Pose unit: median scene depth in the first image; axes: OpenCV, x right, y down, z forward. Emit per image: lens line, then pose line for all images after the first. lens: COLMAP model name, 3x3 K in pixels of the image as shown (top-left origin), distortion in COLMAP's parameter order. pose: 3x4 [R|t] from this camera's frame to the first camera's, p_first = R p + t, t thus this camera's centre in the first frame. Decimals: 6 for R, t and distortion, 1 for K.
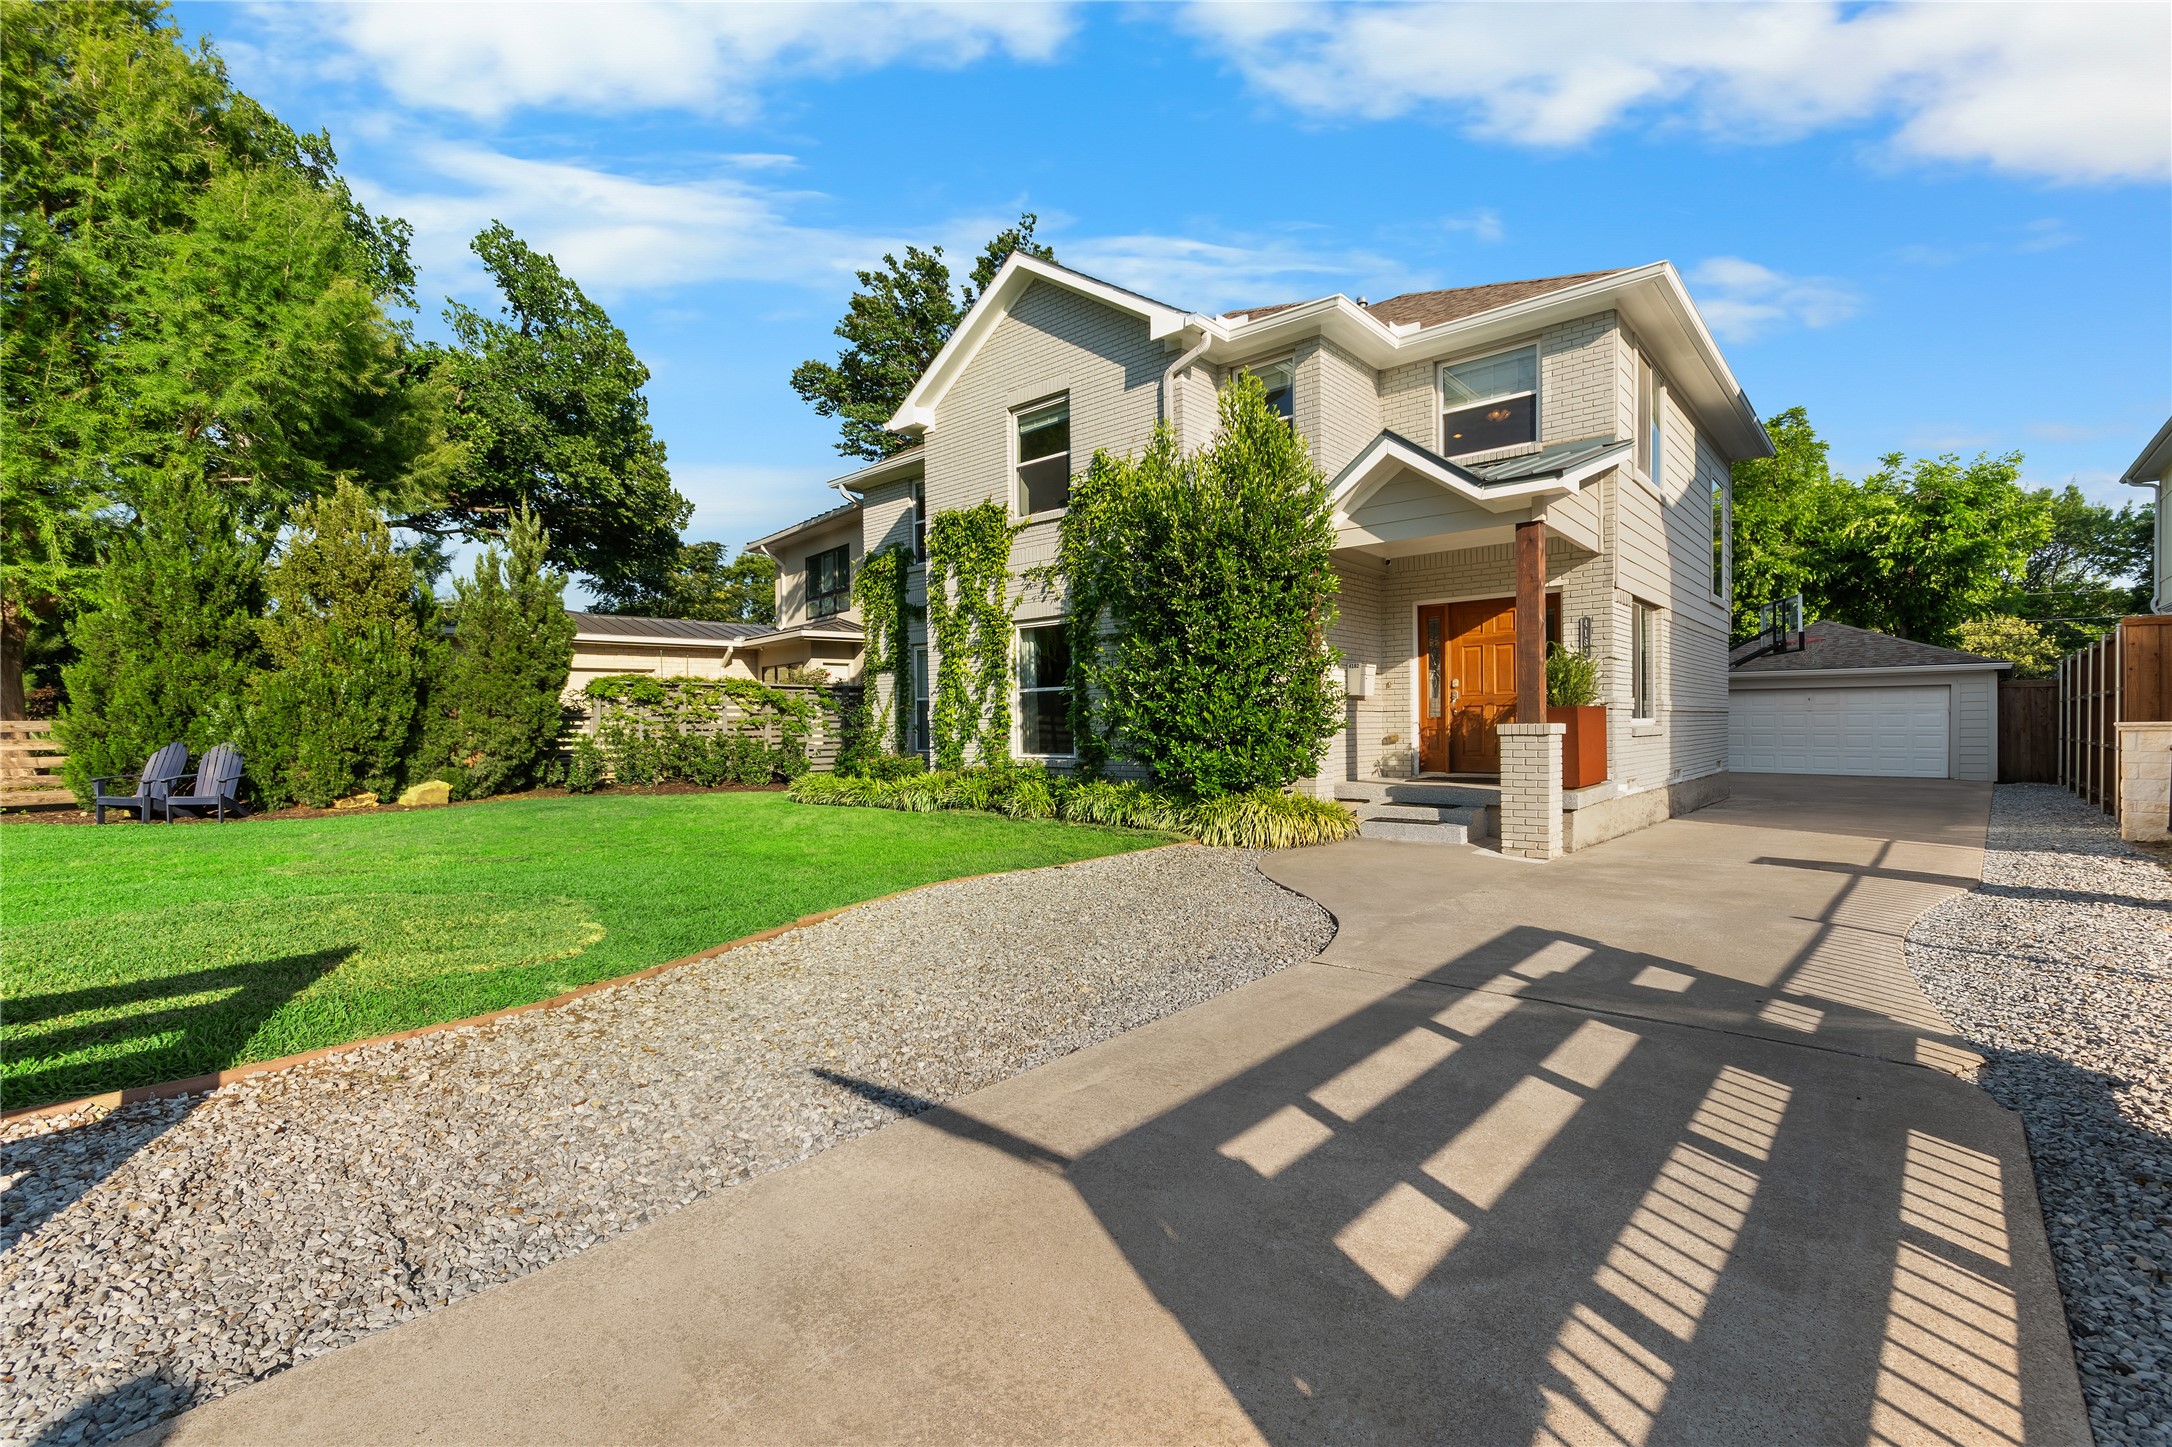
lens RADIAL K [[963.7, 0, 1081.7], [0, 963.7, 744.4], [0, 0, 1]] dist [0.002431, 0.001640]
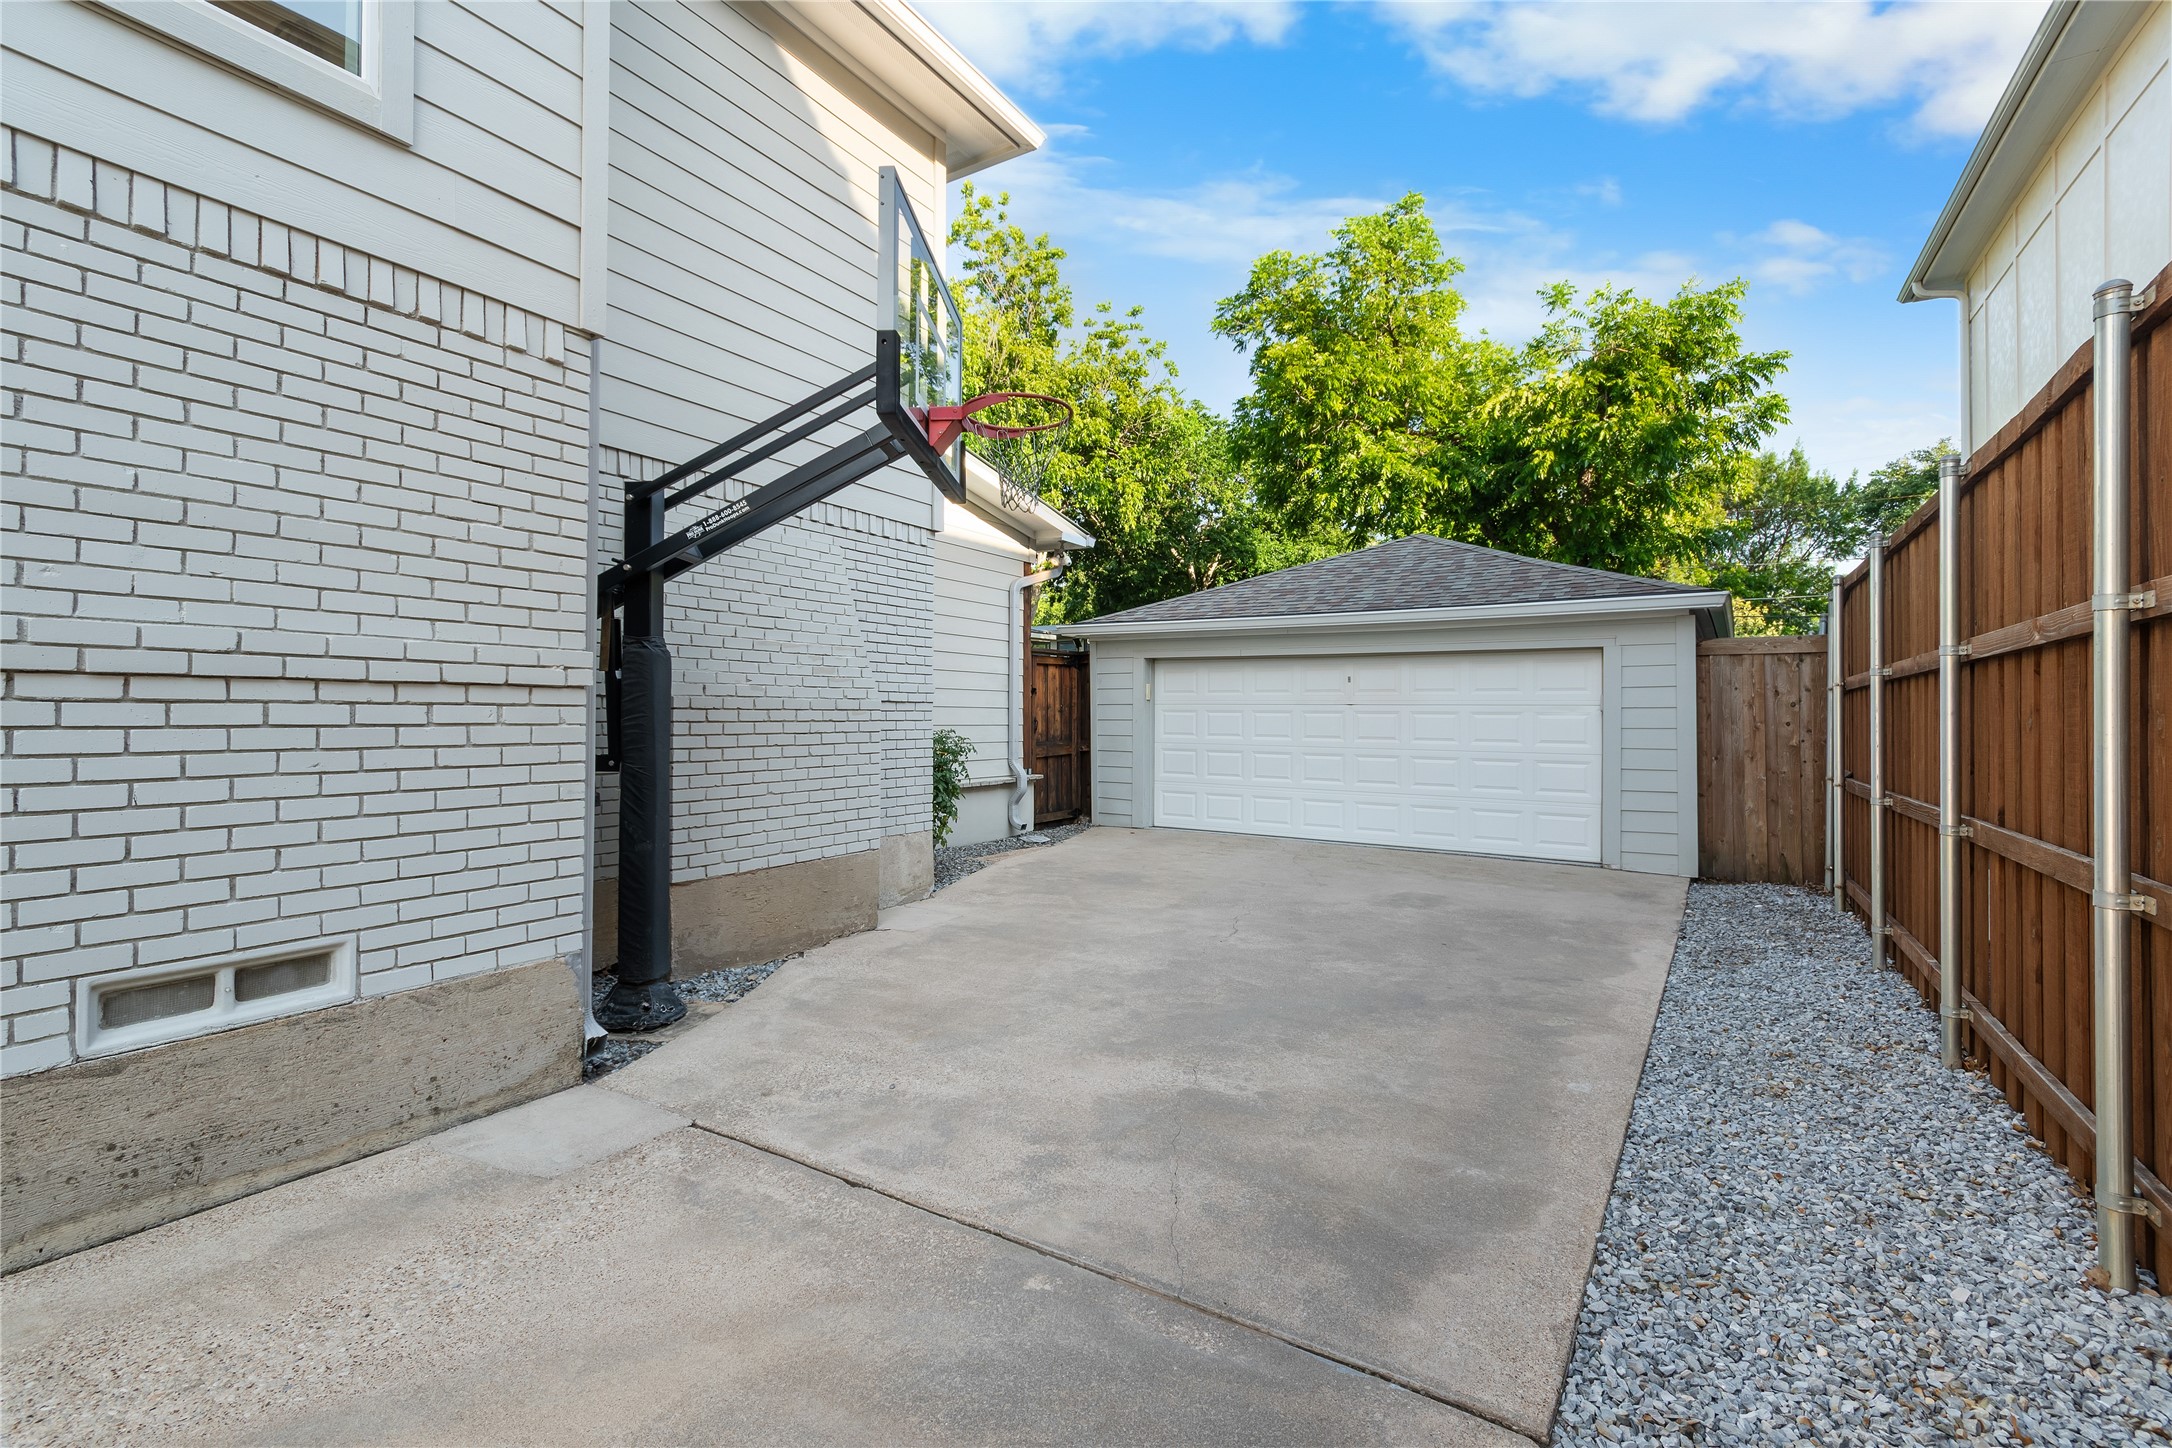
lens RADIAL K [[963.7, 0, 1074.7], [0, 963.7, 711.3], [0, 0, 1]] dist [0.002431, 0.001640]
pose [[0.986577, 0.018434, 0.162255, 0.462124], [-0.014128, 0.999518, -0.027648, -0.013791], [-0.162686, 0.024985, 0.986361, 0.475758]]
